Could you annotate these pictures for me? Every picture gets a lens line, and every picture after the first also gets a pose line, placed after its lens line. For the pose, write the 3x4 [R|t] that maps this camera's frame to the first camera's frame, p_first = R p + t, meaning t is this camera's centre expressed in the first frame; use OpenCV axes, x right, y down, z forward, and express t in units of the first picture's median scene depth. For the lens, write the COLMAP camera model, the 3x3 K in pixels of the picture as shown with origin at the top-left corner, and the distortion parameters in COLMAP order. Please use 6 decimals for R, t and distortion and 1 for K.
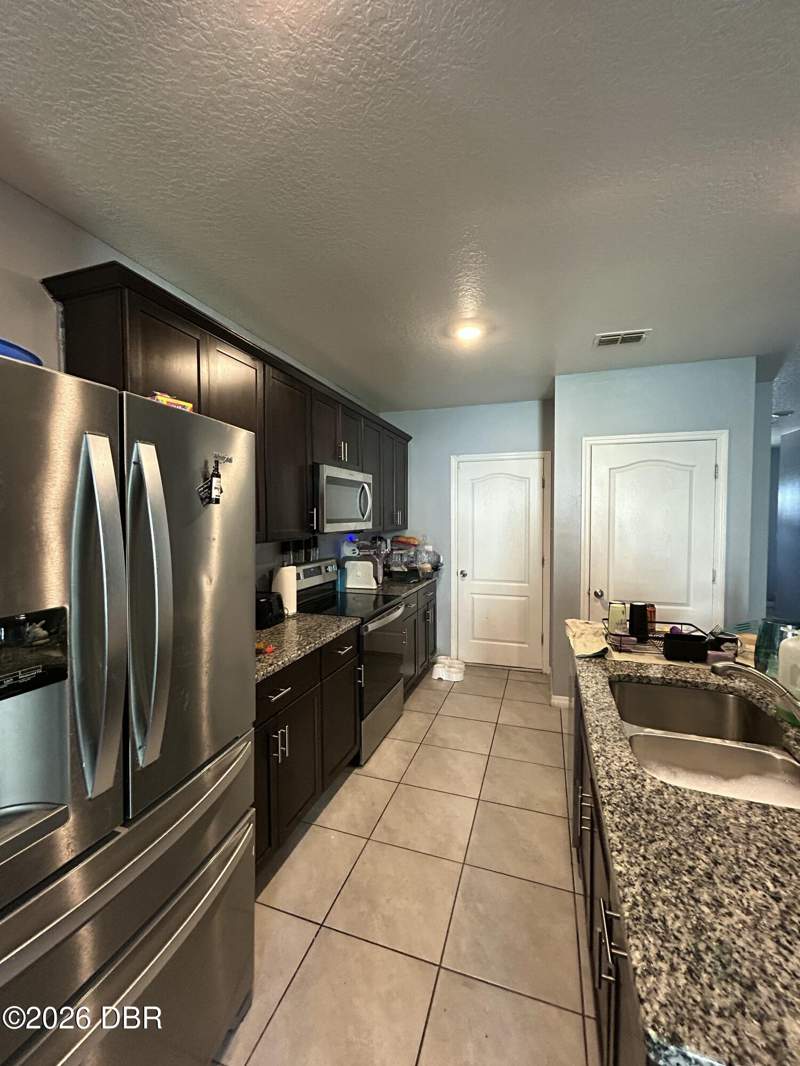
lens RADIAL K [[432.2, 0, 400.0], [0, 432.2, 533.0], [0, 0, 1]] dist [0.002434, 0.000276]
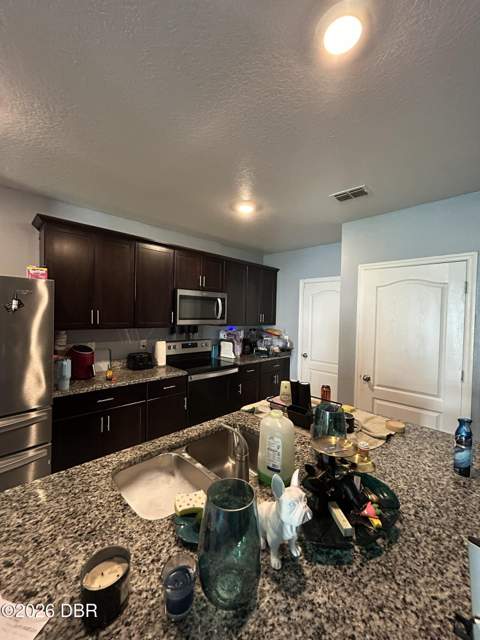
lens RADIAL K [[259.5, 0, 240.0], [0, 259.5, 320.0], [0, 0, 1]] dist [0.002434, 0.000276]
pose [[0.894619, 0.034337, -0.445509, 0.504214], [-0.043580, 0.998995, -0.010517, -0.018459], [0.444700, 0.028824, 0.895216, 0.089554]]
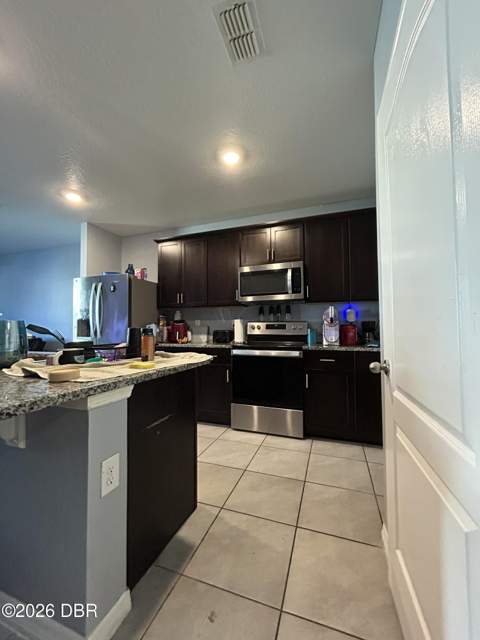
lens RADIAL K [[259.5, 0, 240.0], [0, 259.5, 320.0], [0, 0, 1]] dist [0.002434, 0.000276]
pose [[-0.007601, -0.032579, -0.999440, 0.871147], [-0.035193, 0.998859, -0.032292, 0.105393], [0.999352, 0.034928, -0.008739, 0.891312]]
